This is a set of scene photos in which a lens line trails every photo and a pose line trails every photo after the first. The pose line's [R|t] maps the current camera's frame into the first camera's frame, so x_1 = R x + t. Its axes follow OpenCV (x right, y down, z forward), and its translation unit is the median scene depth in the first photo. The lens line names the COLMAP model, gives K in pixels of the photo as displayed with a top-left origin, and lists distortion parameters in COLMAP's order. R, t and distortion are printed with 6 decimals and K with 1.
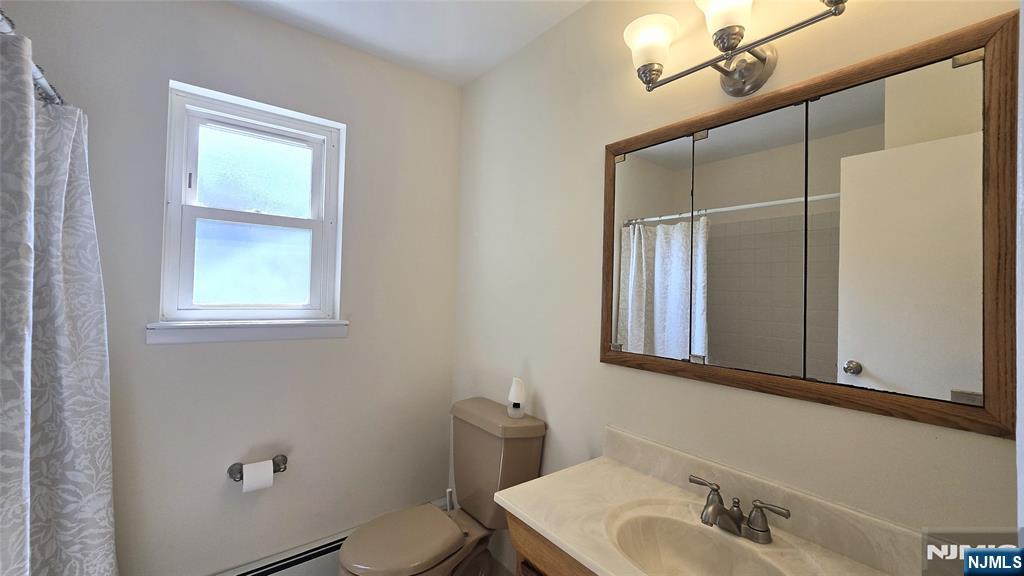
lens RADIAL K [[410.5, 0, 508.4], [0, 410.5, 283.2], [0, 0, 1]] dist [-0.001947, -0.000570]
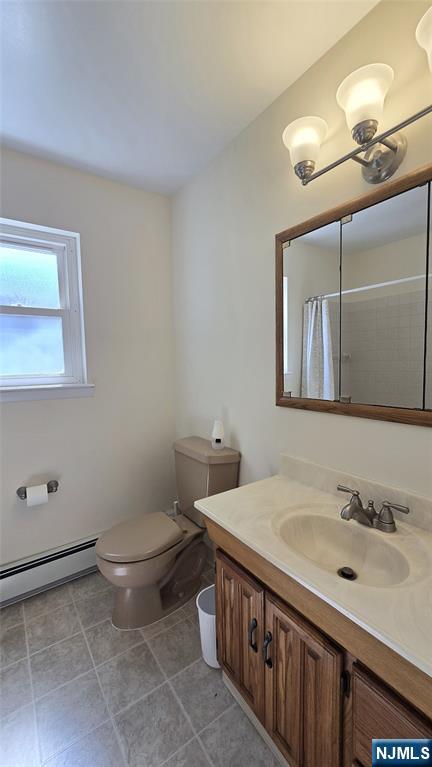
lens RADIAL K [[307.5, 0, 216.9], [0, 307.5, 384.8], [0, 0, 1]] dist [-0.001947, -0.000570]
pose [[0.997834, -0.041922, -0.050701, 0.100813], [0.046562, 0.994472, 0.094112, 0.026634], [0.046475, -0.096269, 0.994270, 0.015855]]
